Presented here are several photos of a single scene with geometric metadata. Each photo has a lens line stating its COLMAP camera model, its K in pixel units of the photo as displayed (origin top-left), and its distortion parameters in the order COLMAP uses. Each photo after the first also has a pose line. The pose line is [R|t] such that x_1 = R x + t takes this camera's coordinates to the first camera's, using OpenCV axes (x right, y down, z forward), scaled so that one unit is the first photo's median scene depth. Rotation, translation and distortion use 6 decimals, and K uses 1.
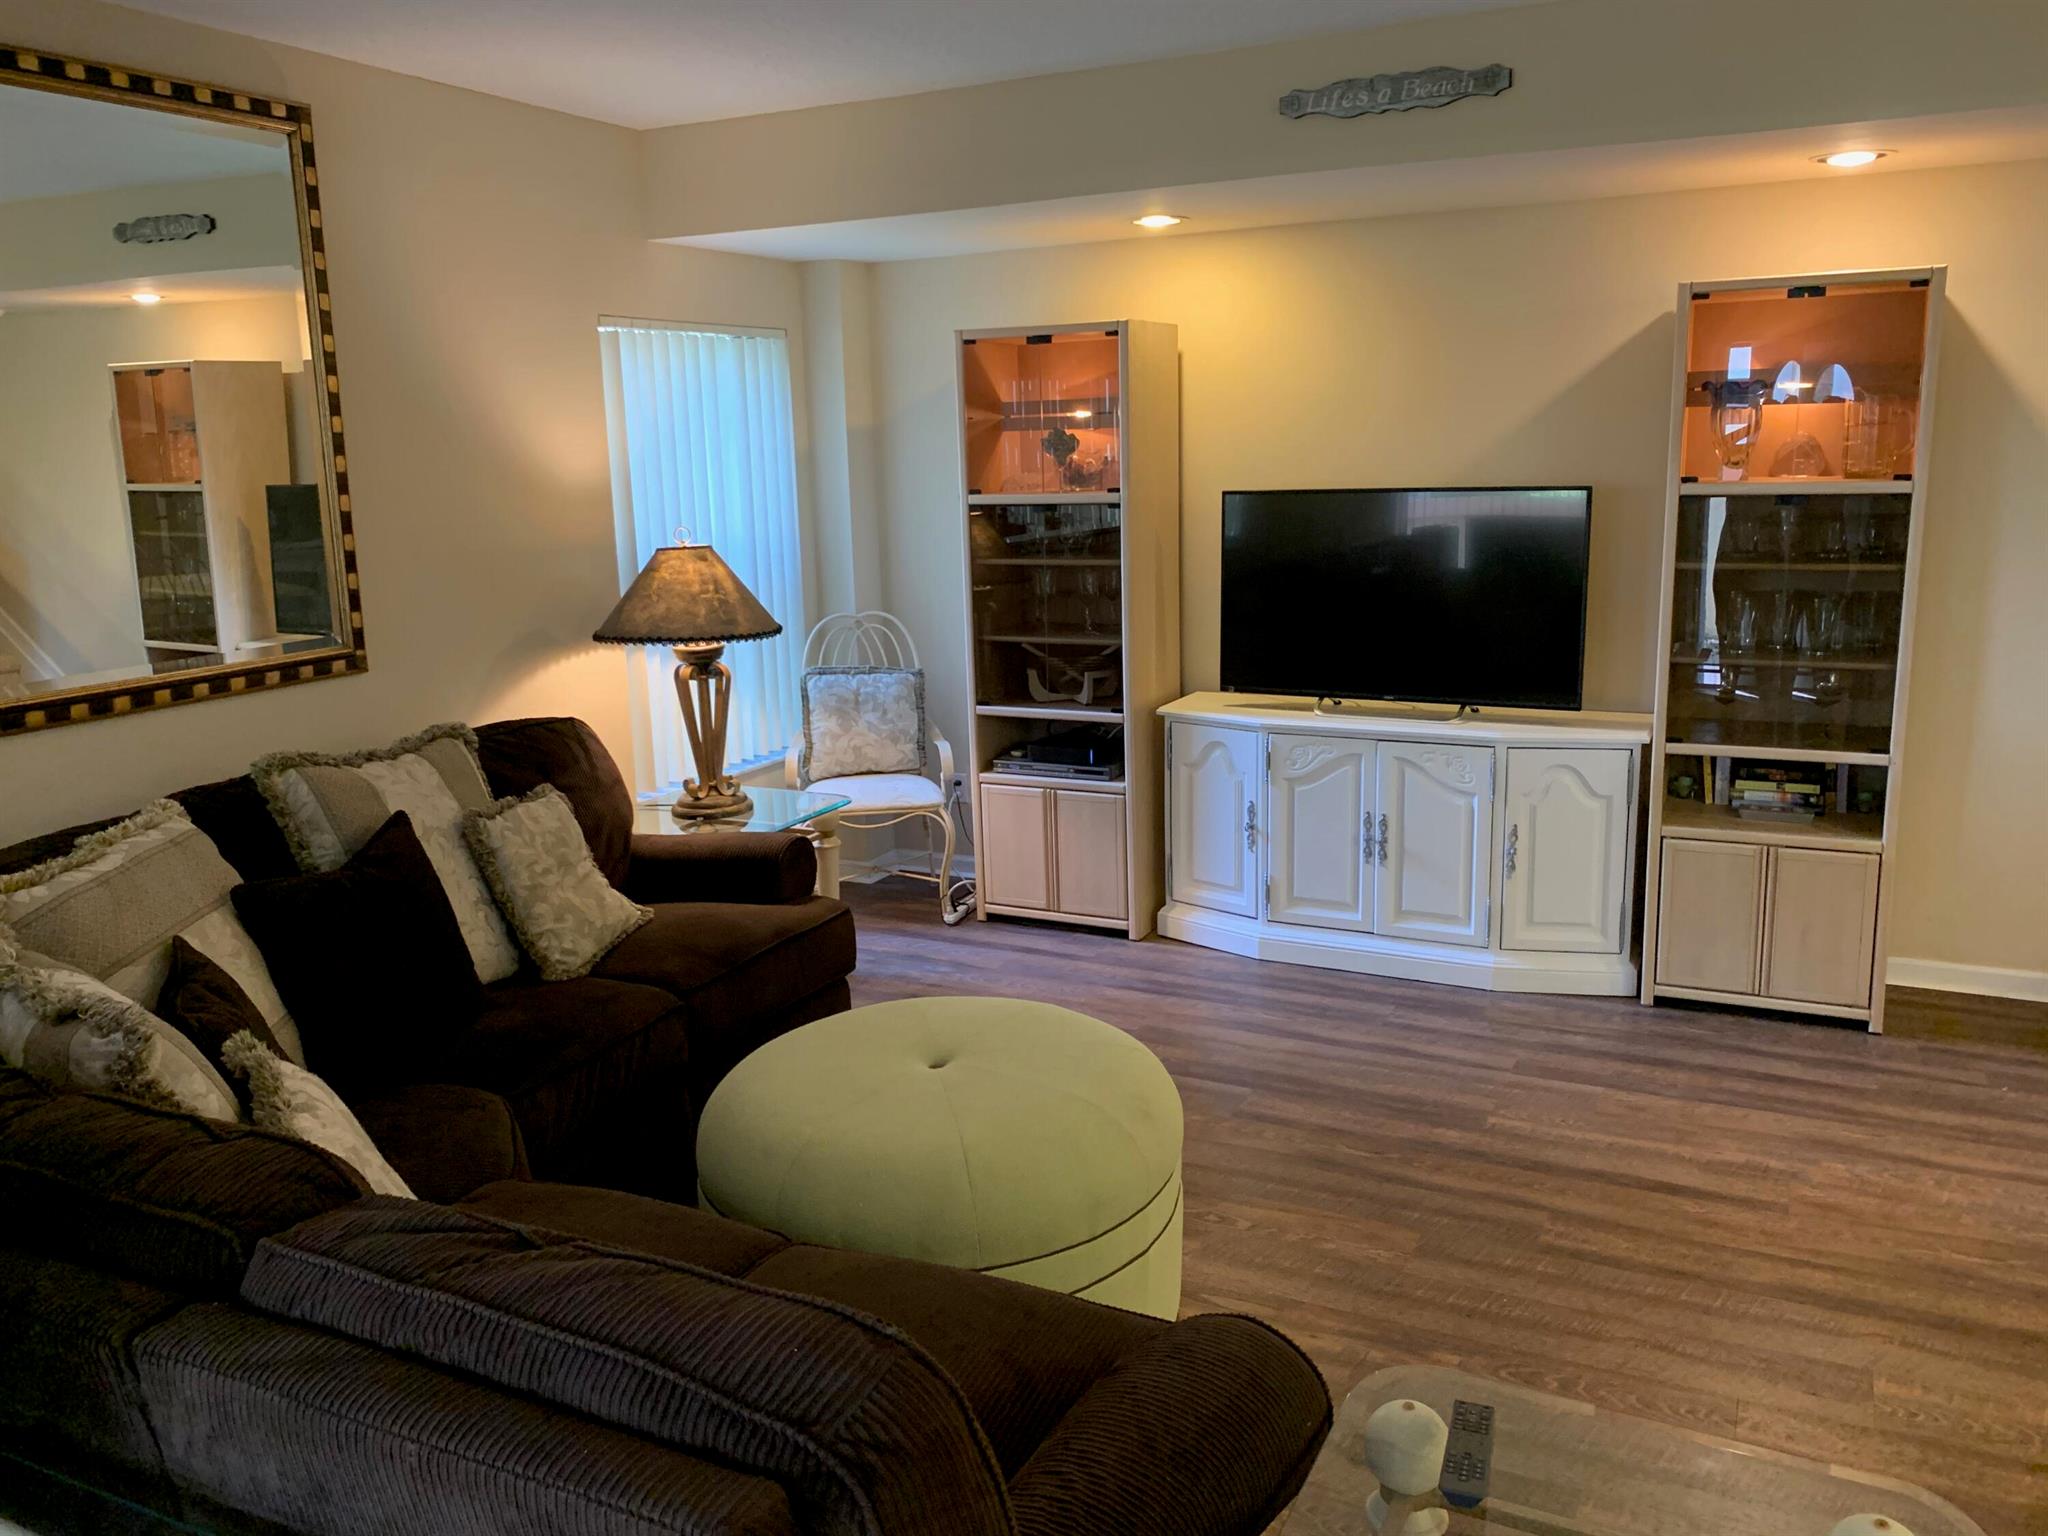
lens RADIAL K [[1605.7, 0, 1024.0], [0, 1605.7, 768.0], [0, 0, 1]] dist [-0.004012, -0.003829]
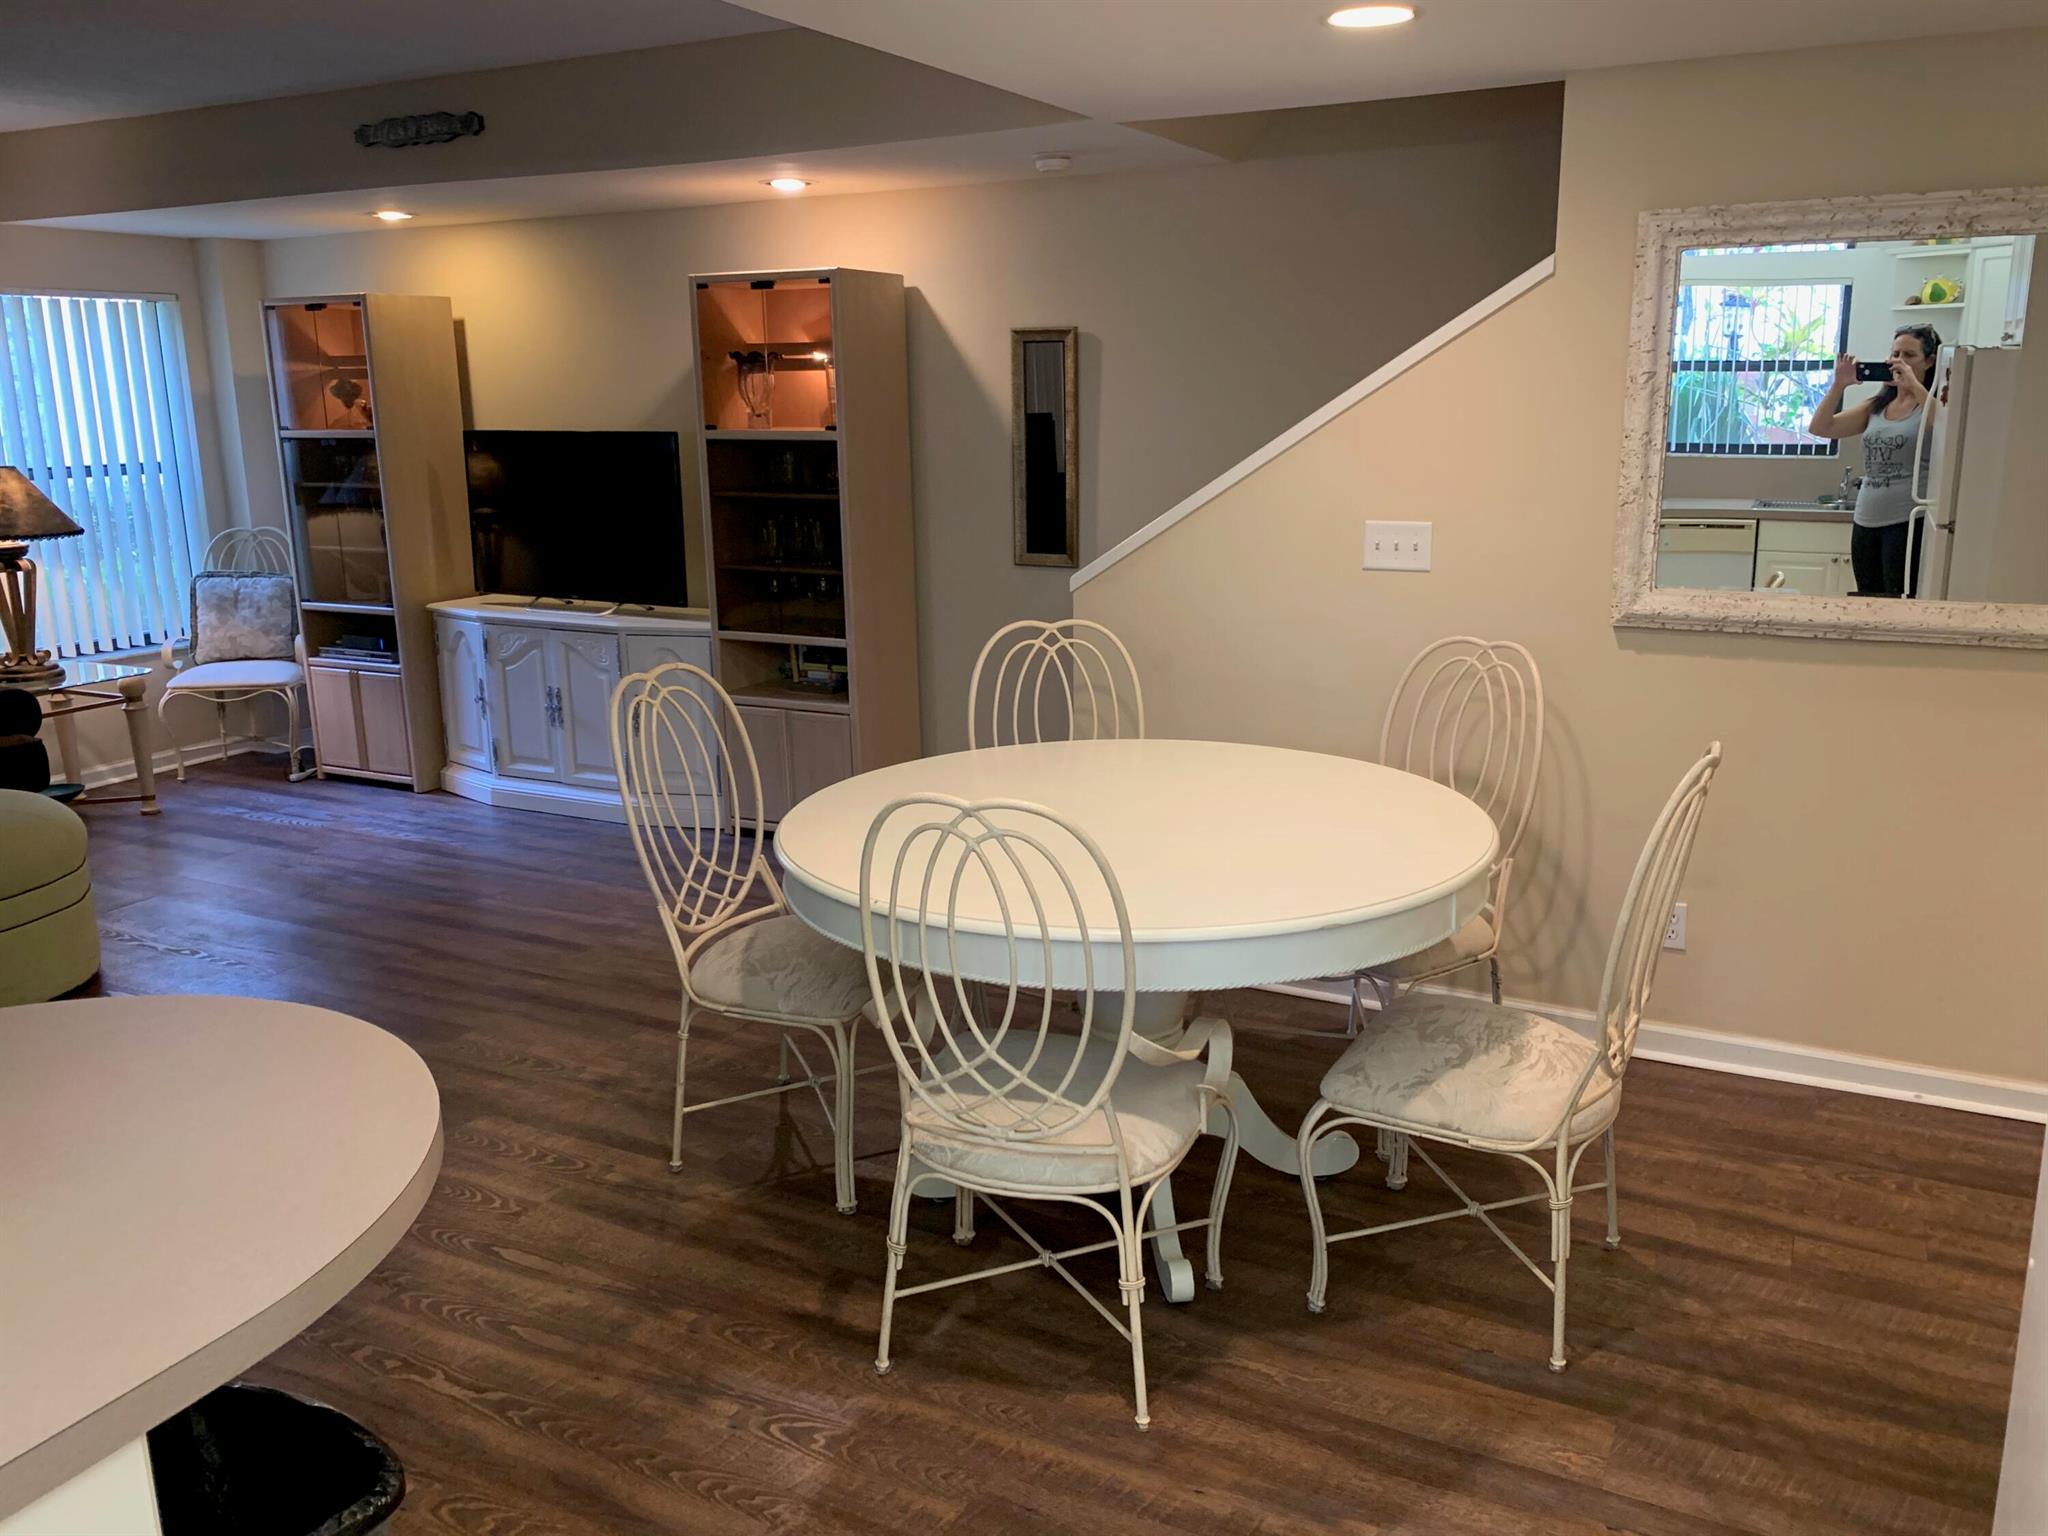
lens RADIAL K [[1605.7, 0, 1024.0], [0, 1605.7, 768.0], [0, 0, 1]] dist [-0.004012, -0.003829]
pose [[0.999383, 0.012154, 0.032941, 0.518151], [-0.013372, 0.999225, 0.037023, 0.037616], [-0.032466, -0.037441, 0.998771, -0.267868]]
